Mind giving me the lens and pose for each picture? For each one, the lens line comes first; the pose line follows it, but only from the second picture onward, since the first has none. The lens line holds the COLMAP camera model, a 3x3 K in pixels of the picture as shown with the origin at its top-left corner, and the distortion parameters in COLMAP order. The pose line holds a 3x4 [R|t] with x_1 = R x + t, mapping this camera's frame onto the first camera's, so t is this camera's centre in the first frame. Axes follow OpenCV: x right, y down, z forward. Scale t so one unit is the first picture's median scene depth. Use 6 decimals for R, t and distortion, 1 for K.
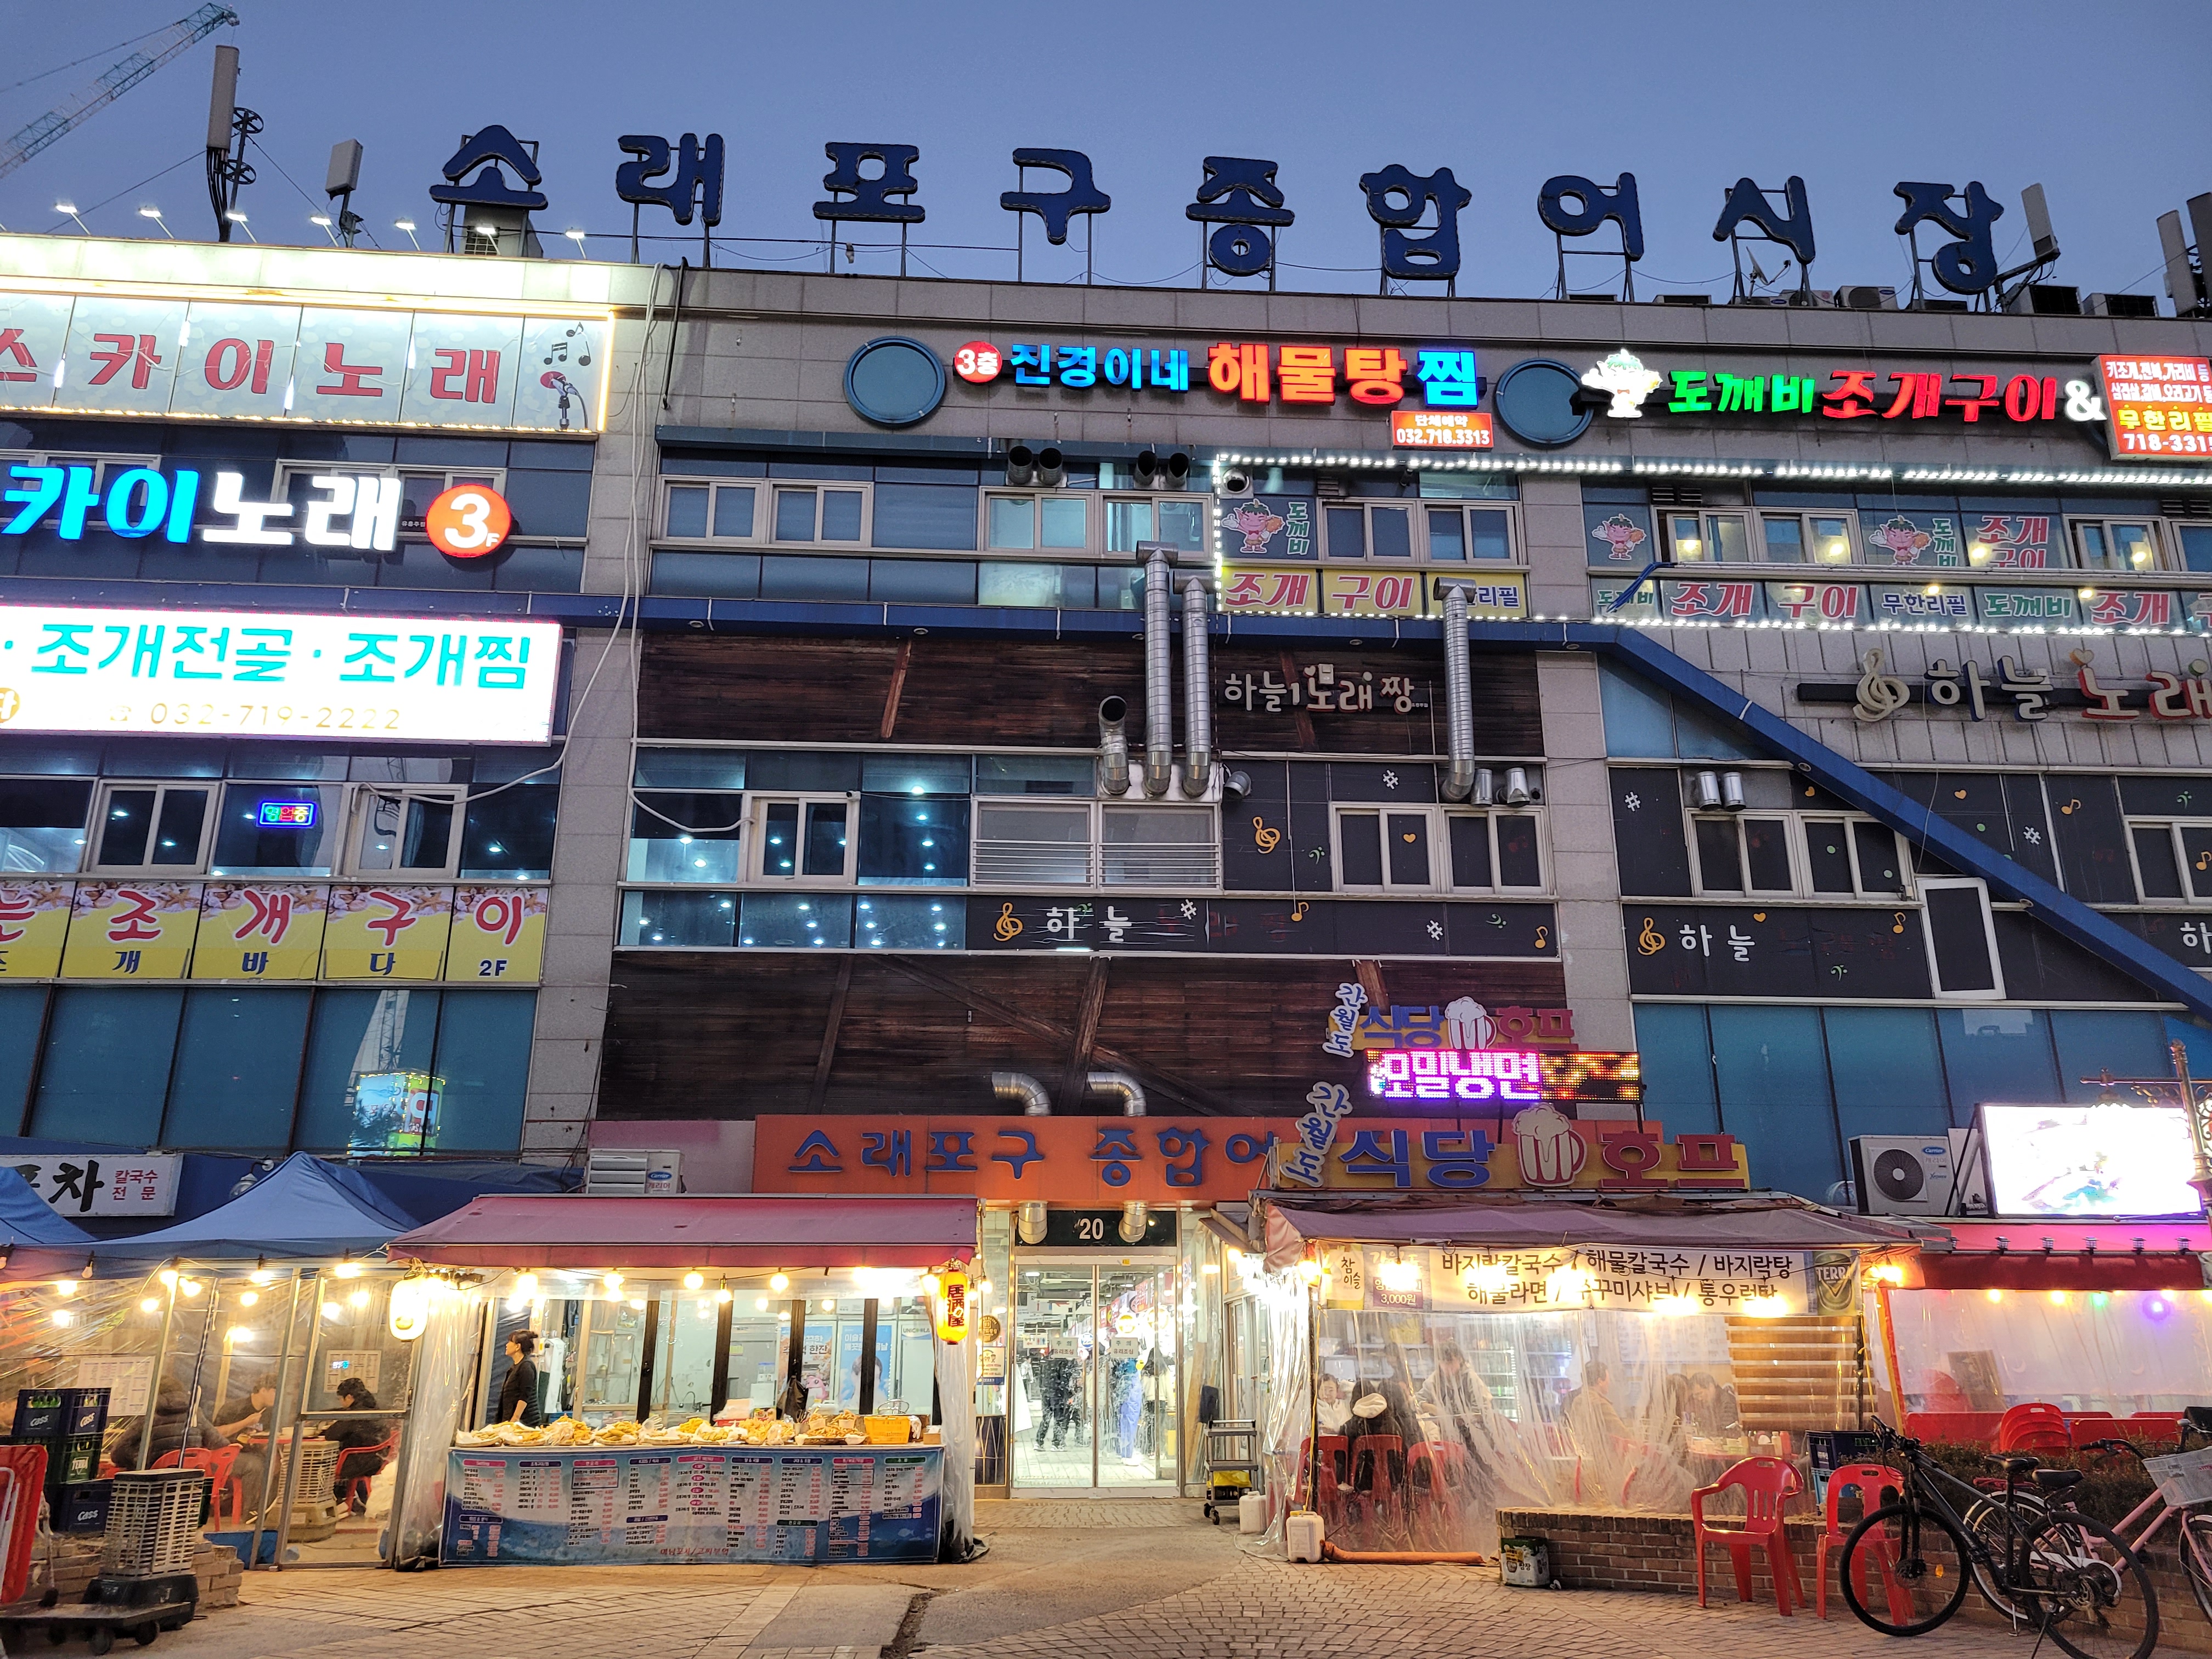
lens RADIAL K [[1700.4, 0, 1106.0], [0, 1700.4, 829.5], [0, 0, 1]] dist [0.040361, -0.012370]
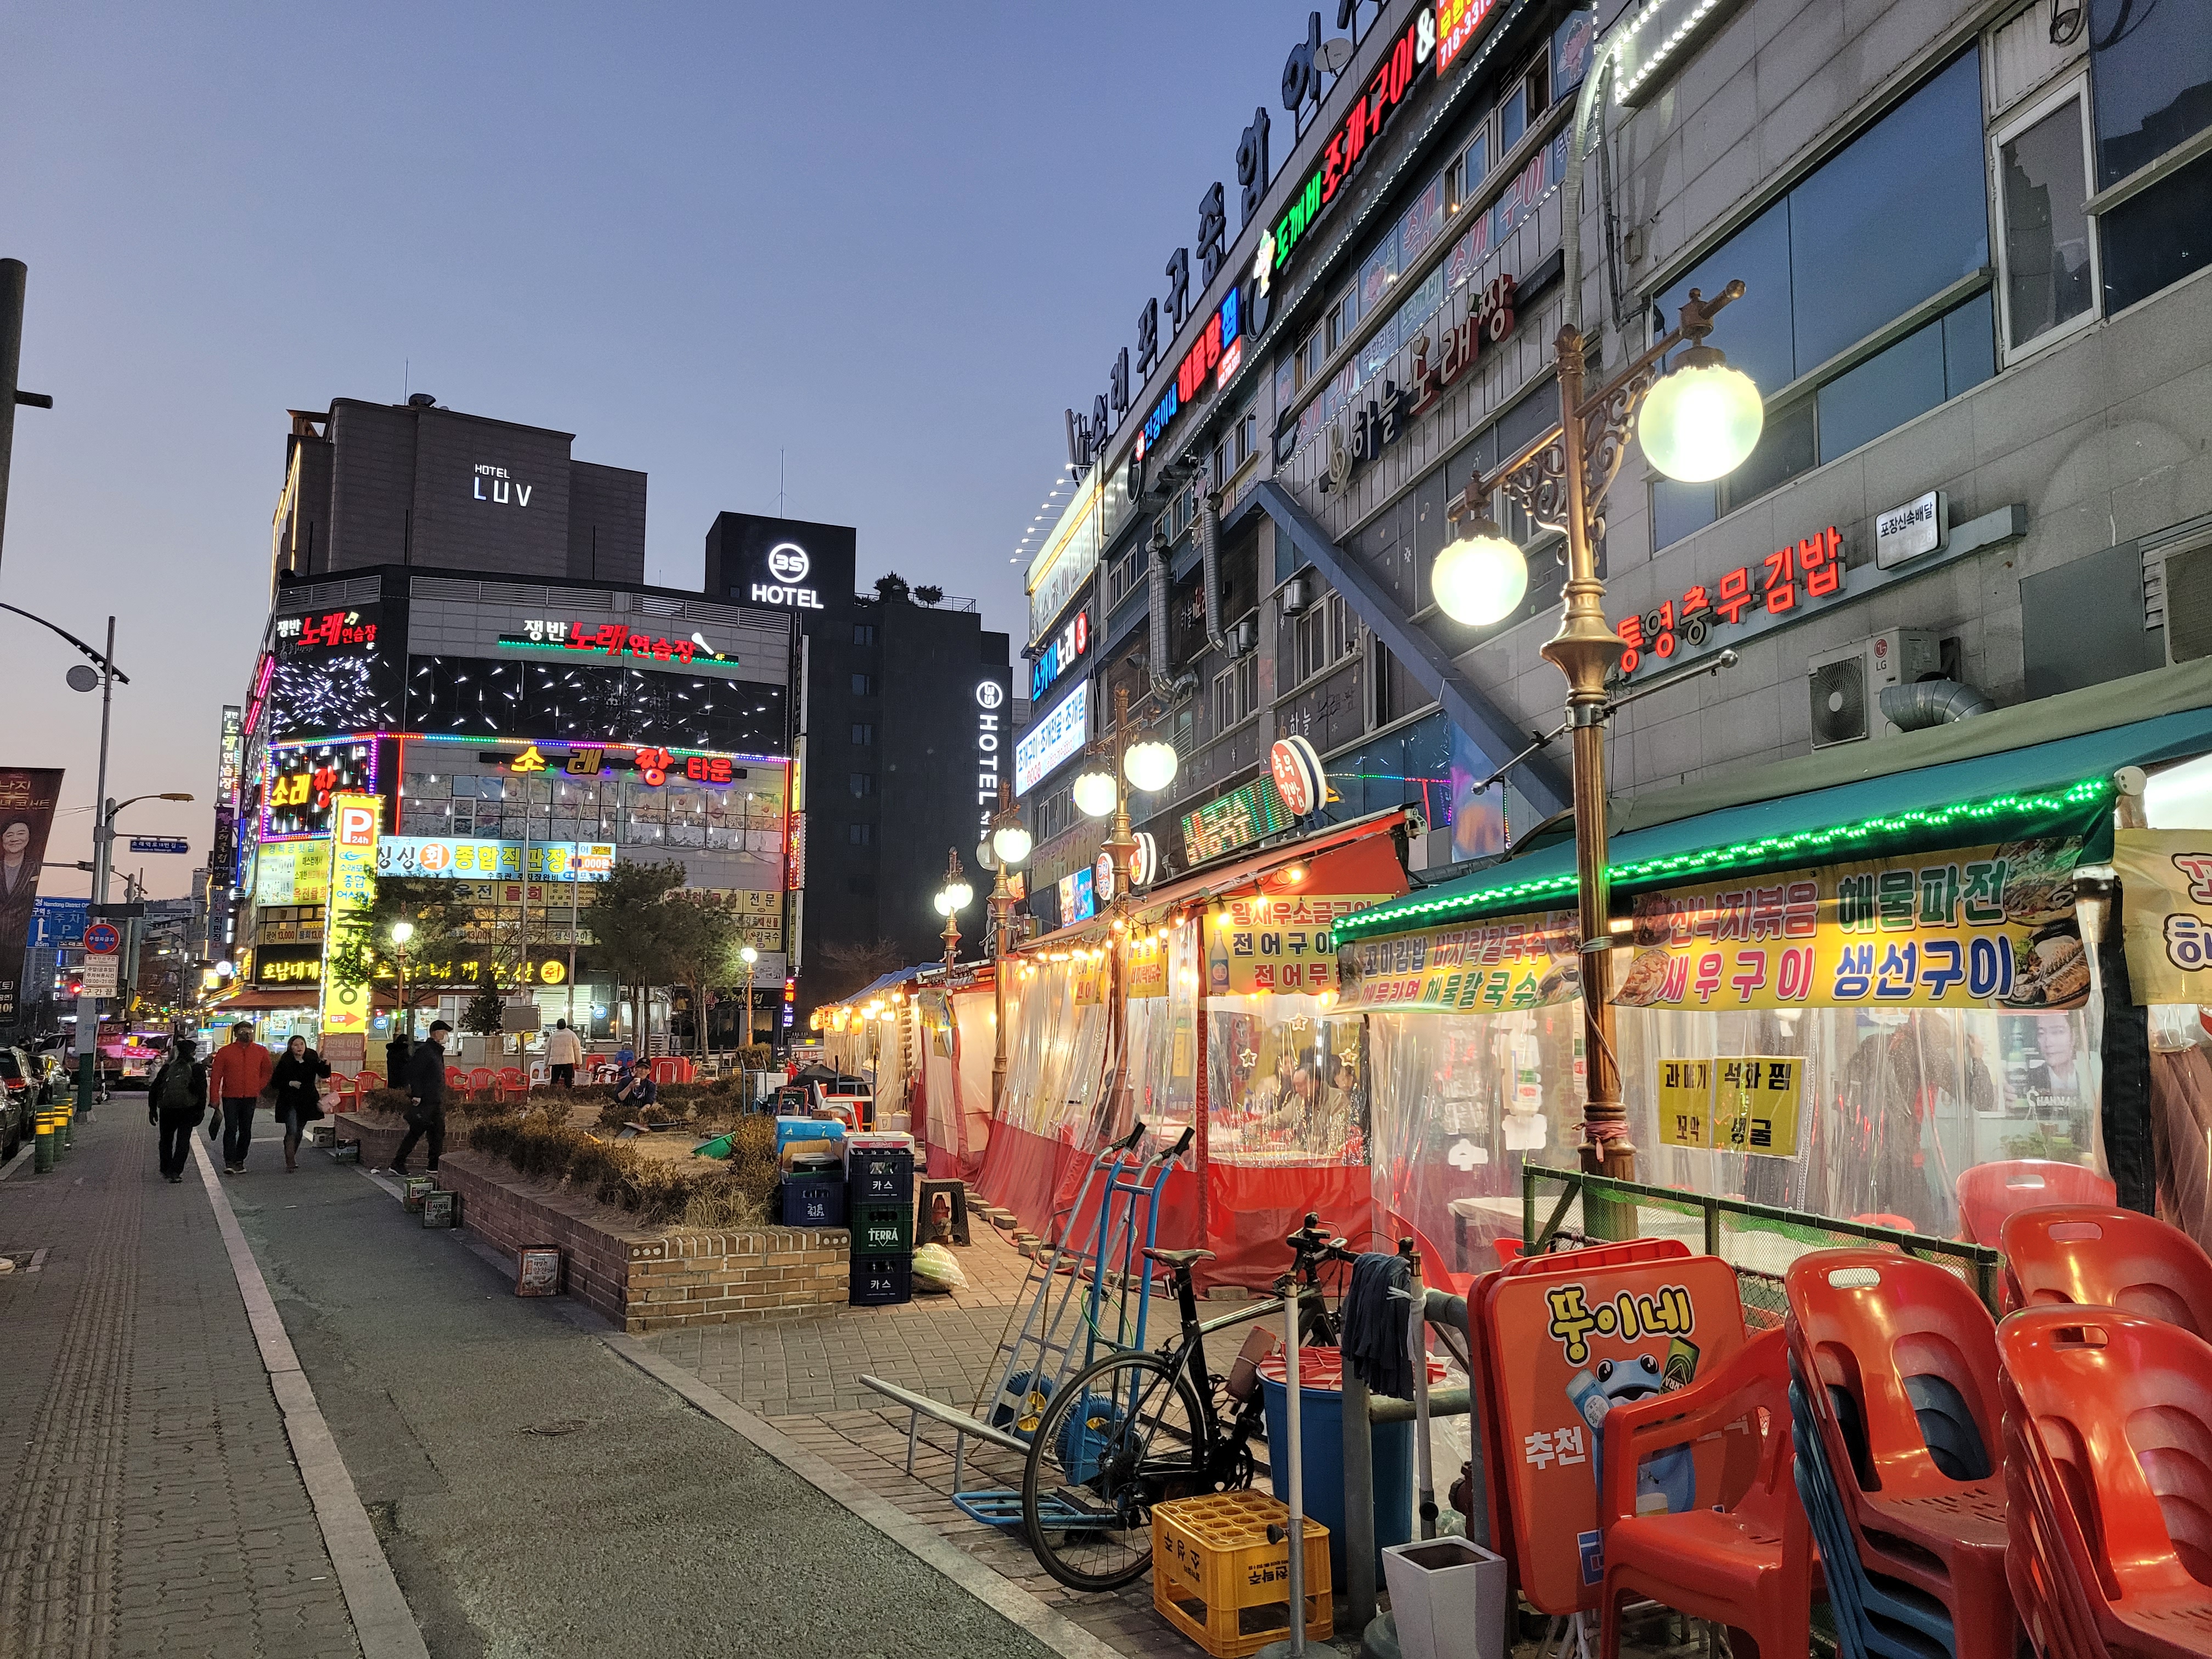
lens RADIAL K [[1691.0, 0, 1105.6], [0, 1691.0, 847.3], [0, 0, 1]] dist [0.053363, 0.000395]
pose [[0.155195, -0.112303, -0.981480, 1.489467], [0.304685, 0.950524, -0.060583, 0.176575], [0.939724, -0.289640, 0.181734, 0.594488]]
